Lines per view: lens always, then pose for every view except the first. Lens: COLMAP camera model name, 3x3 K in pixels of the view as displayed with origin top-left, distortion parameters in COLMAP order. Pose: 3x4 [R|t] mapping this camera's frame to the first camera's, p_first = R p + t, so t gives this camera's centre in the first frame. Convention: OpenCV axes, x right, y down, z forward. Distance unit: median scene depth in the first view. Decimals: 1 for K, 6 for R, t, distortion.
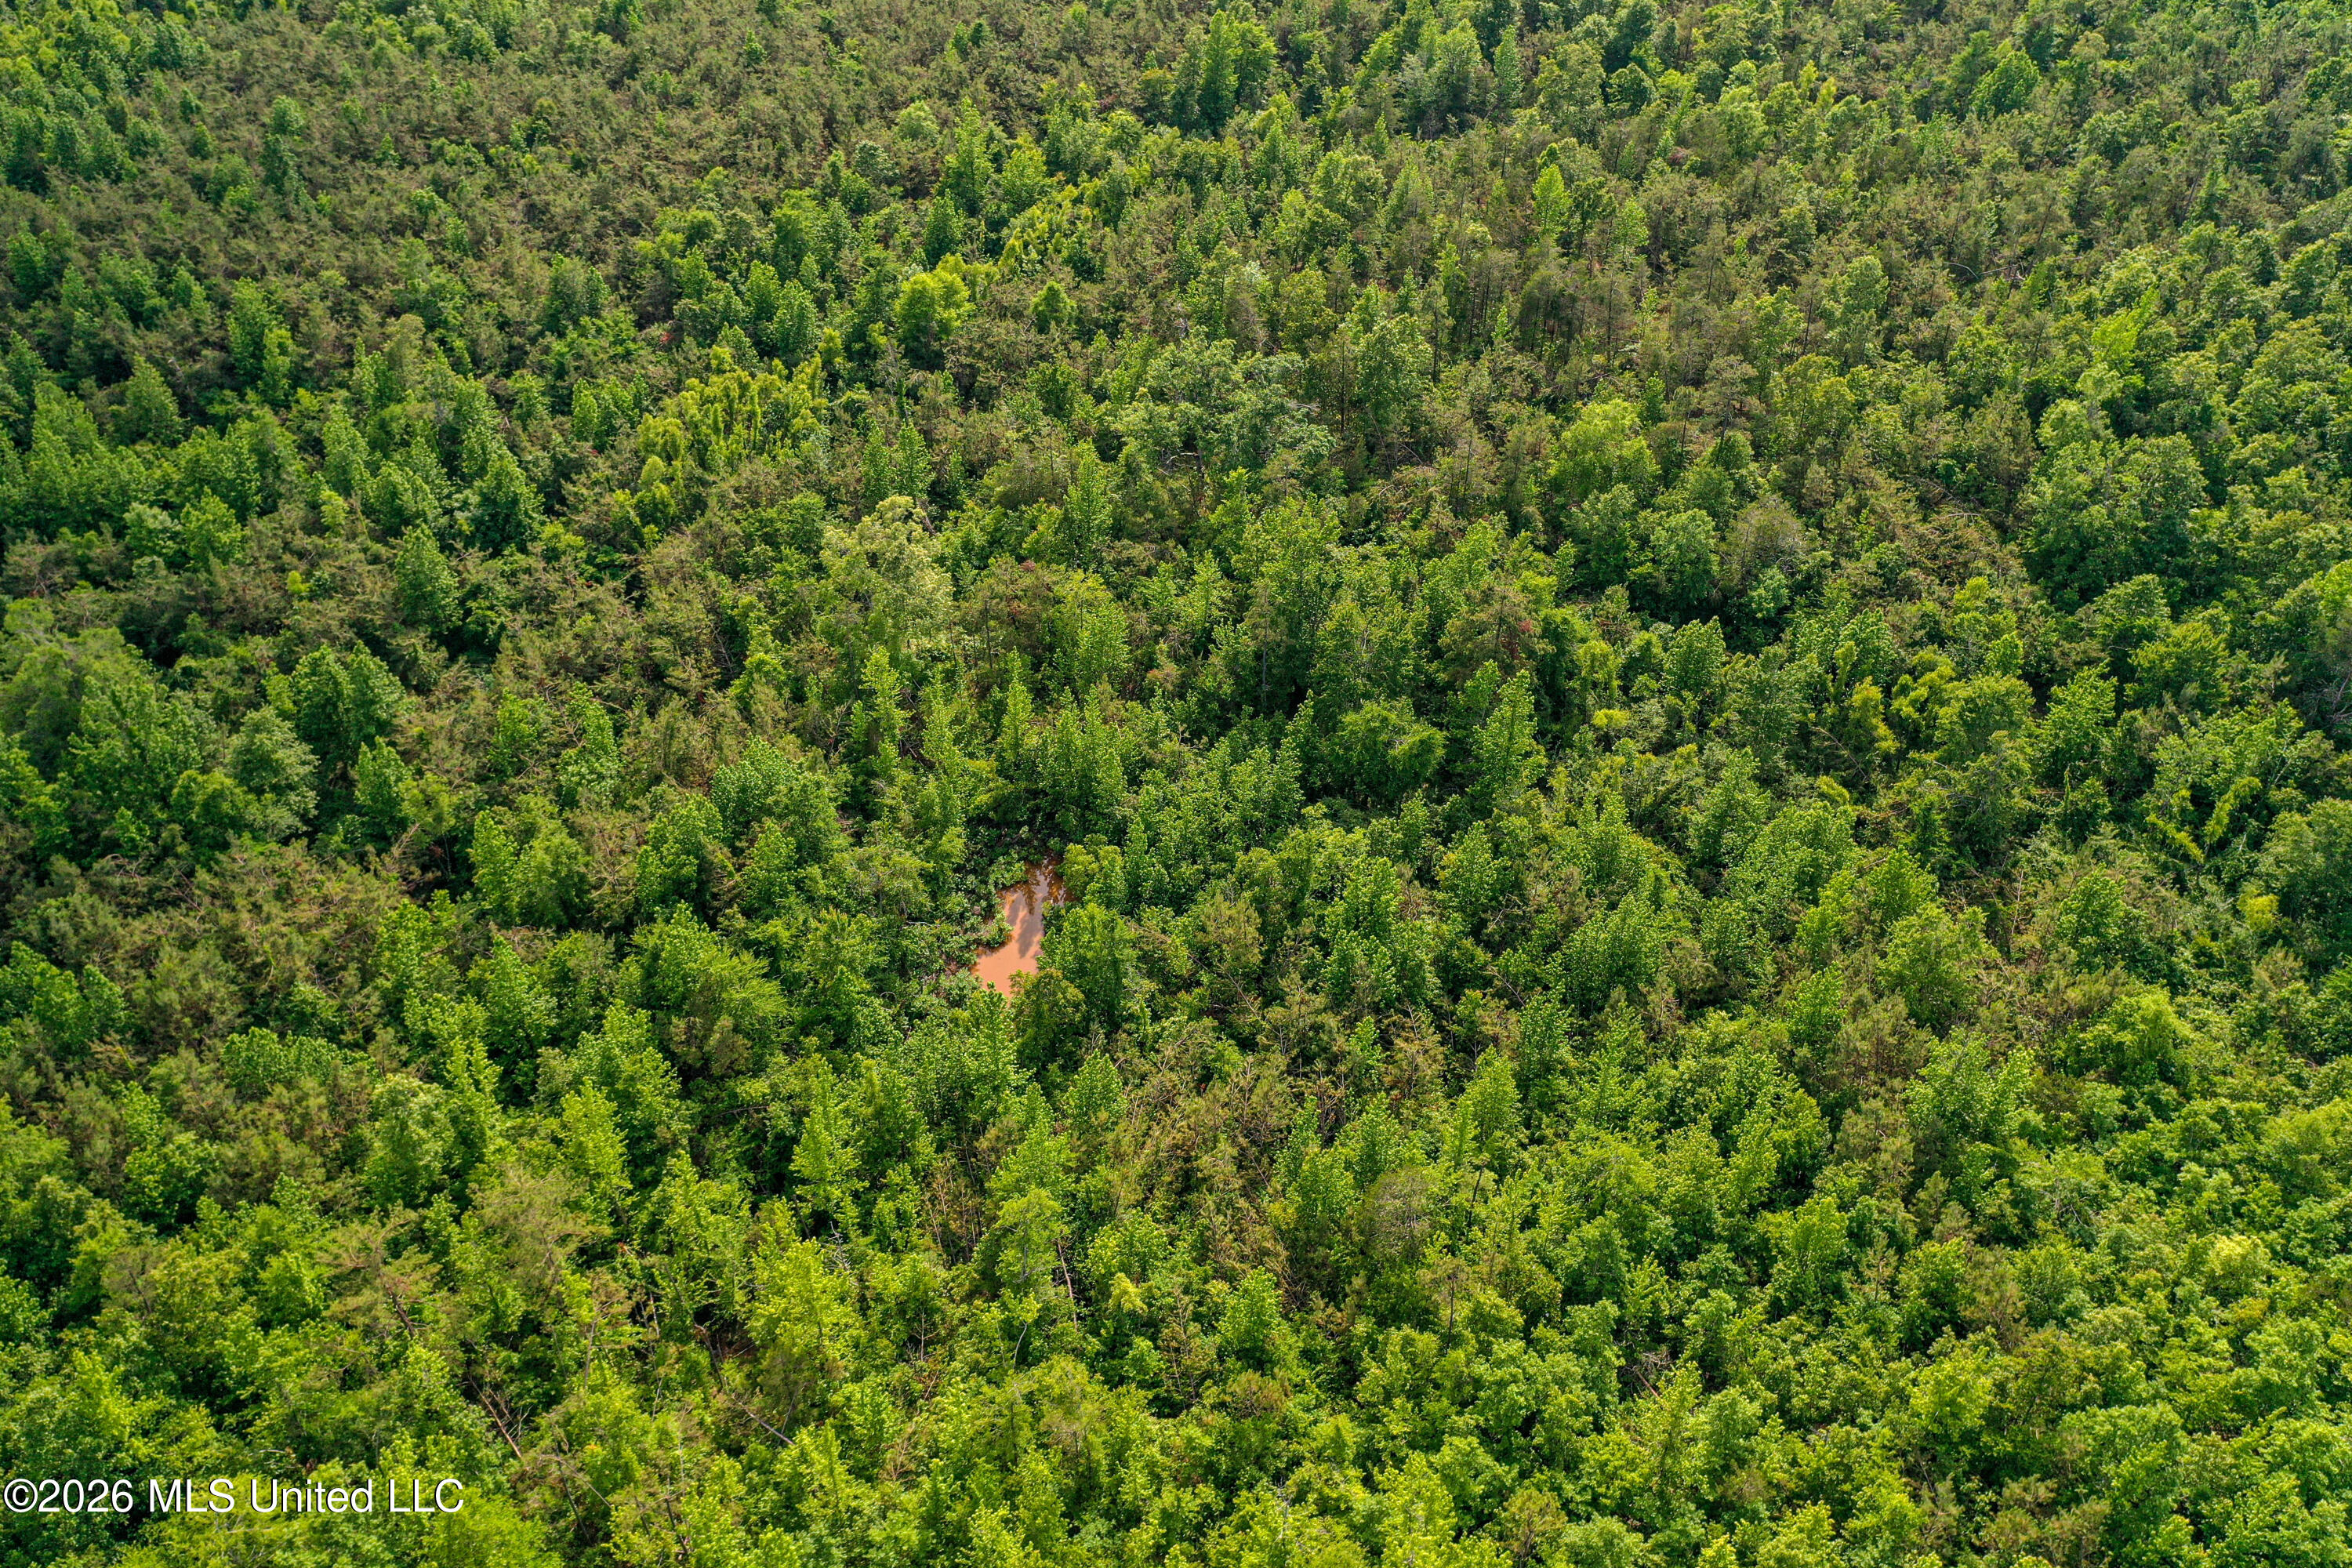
lens RADIAL K [[1870.6, 0, 1176.0], [0, 1870.6, 784.0], [0, 0, 1]] dist [0.026296, -0.006161]
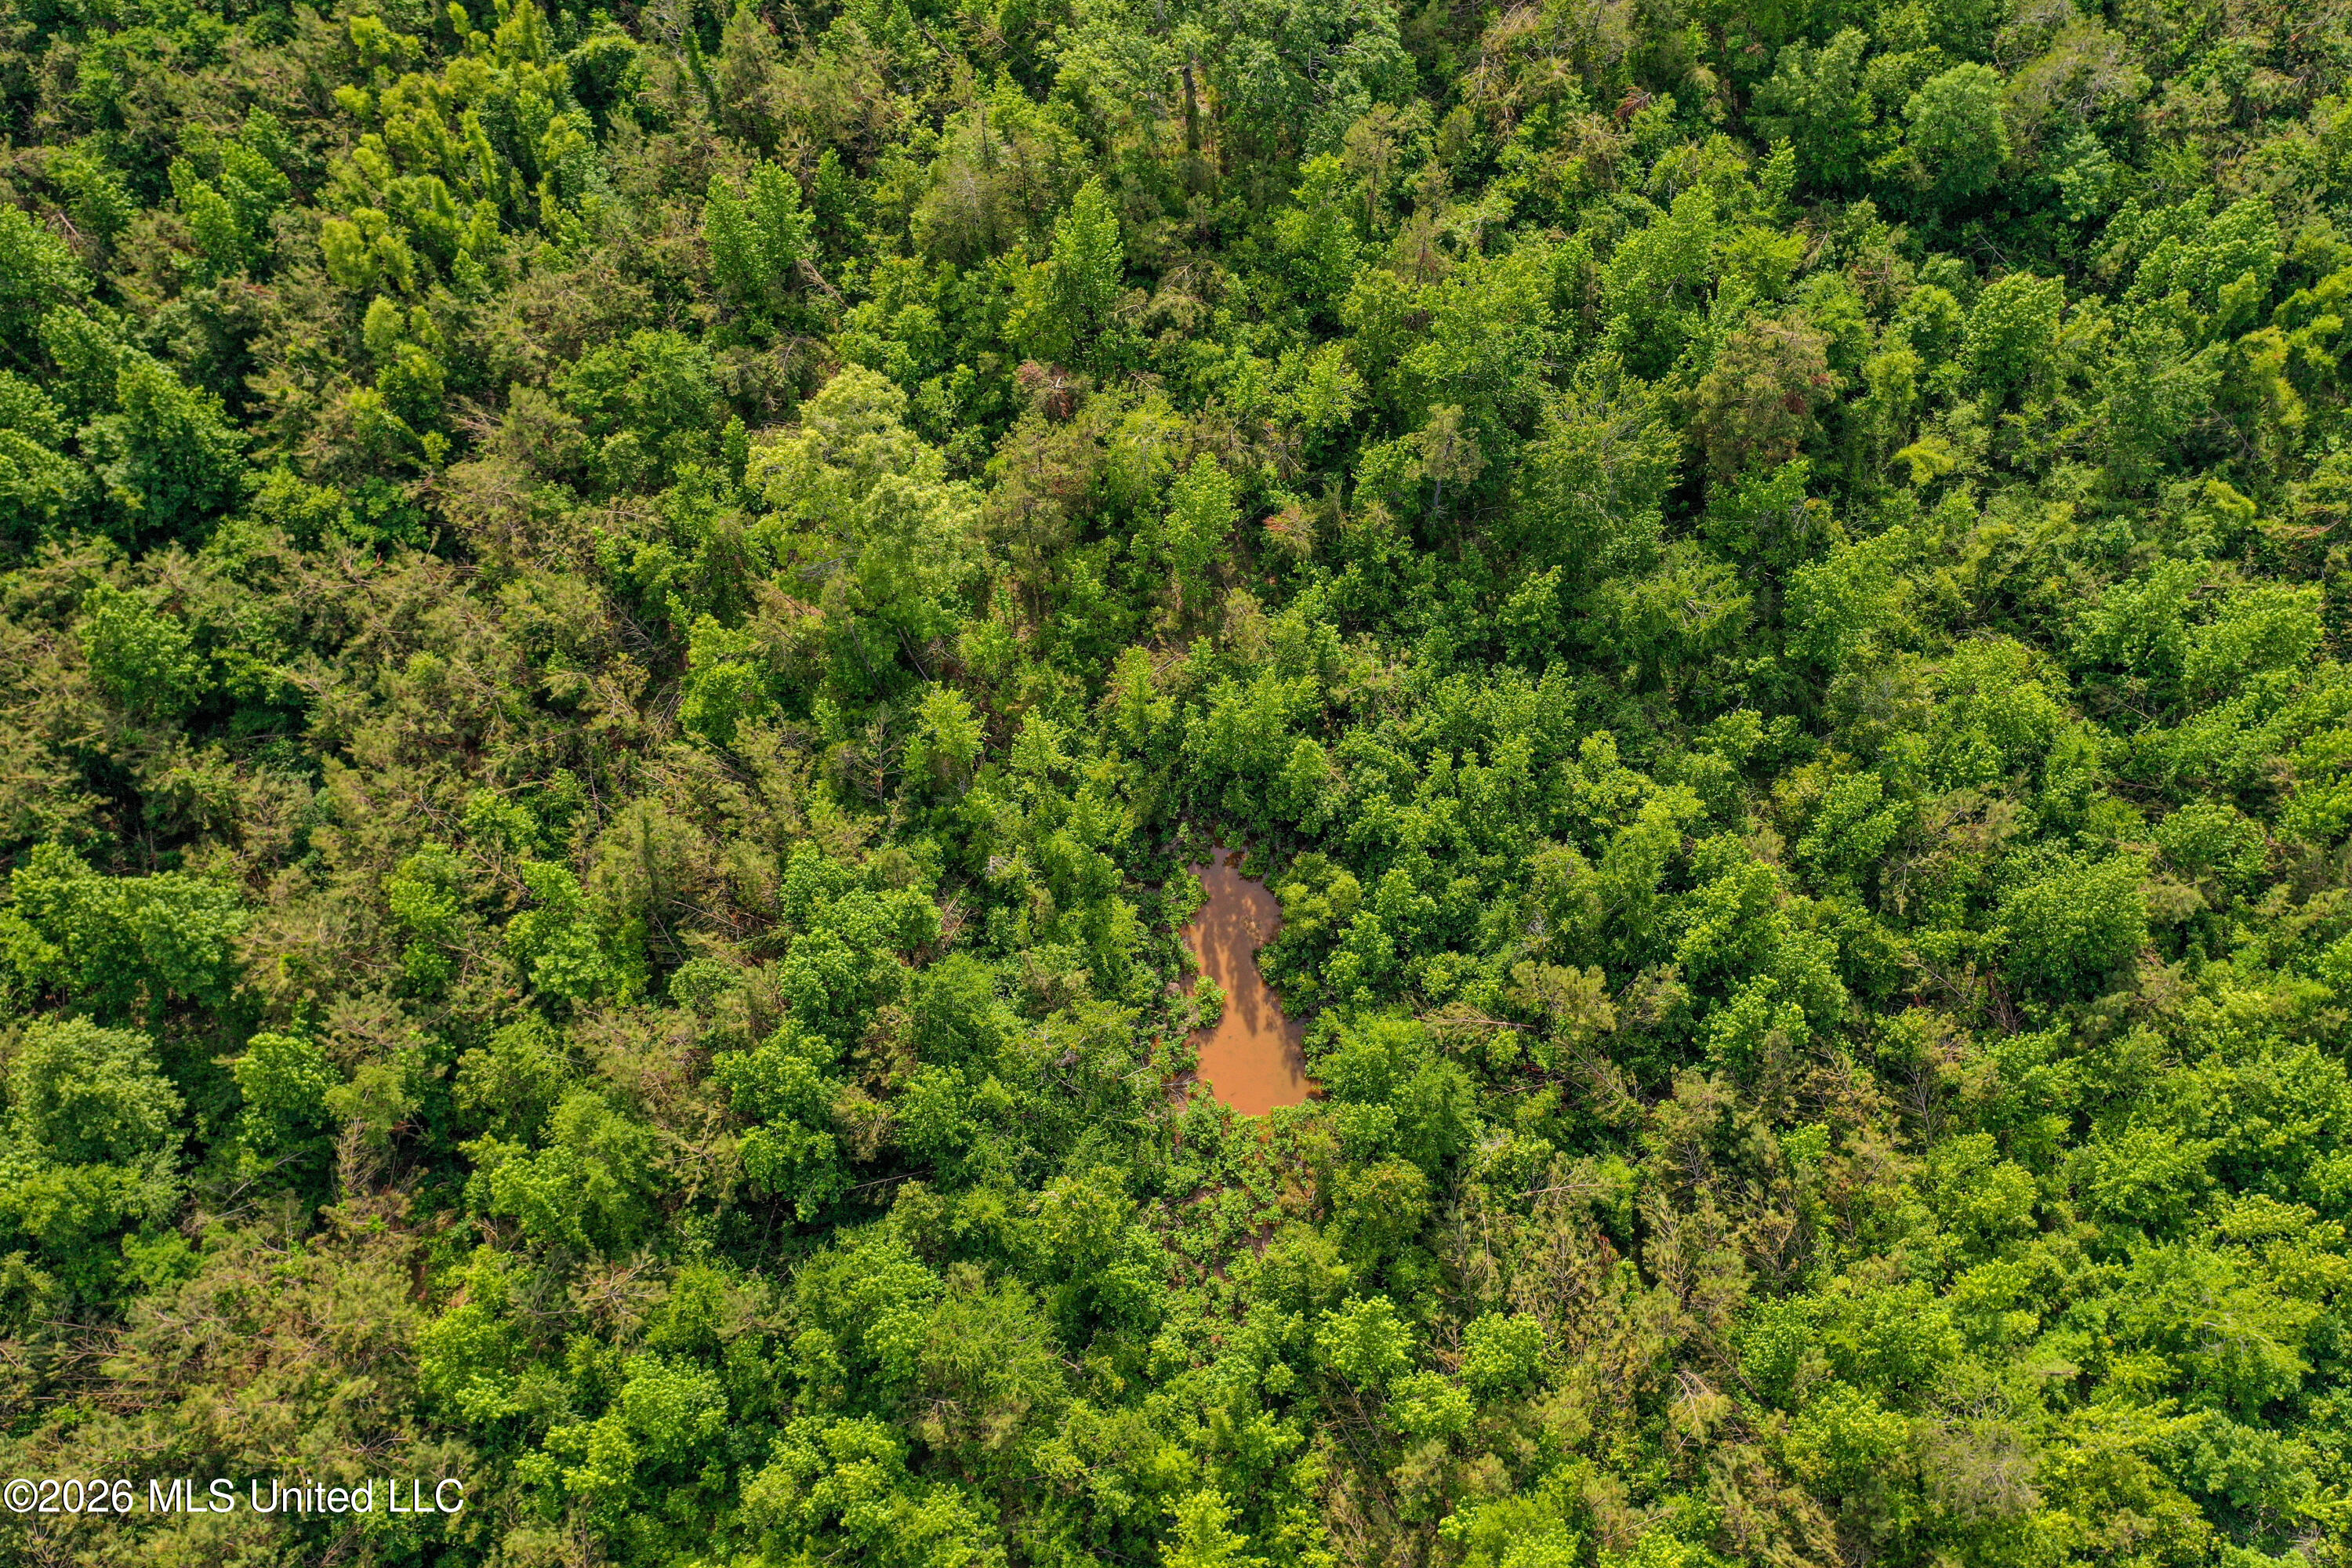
lens RADIAL K [[1870.6, 0, 1176.0], [0, 1870.6, 784.0], [0, 0, 1]] dist [0.026296, -0.006161]
pose [[0.957343, -0.274586, 0.089980, -0.138311], [0.199466, 0.853305, 0.481751, -0.324621], [-0.209062, -0.443254, 0.871676, 0.367491]]
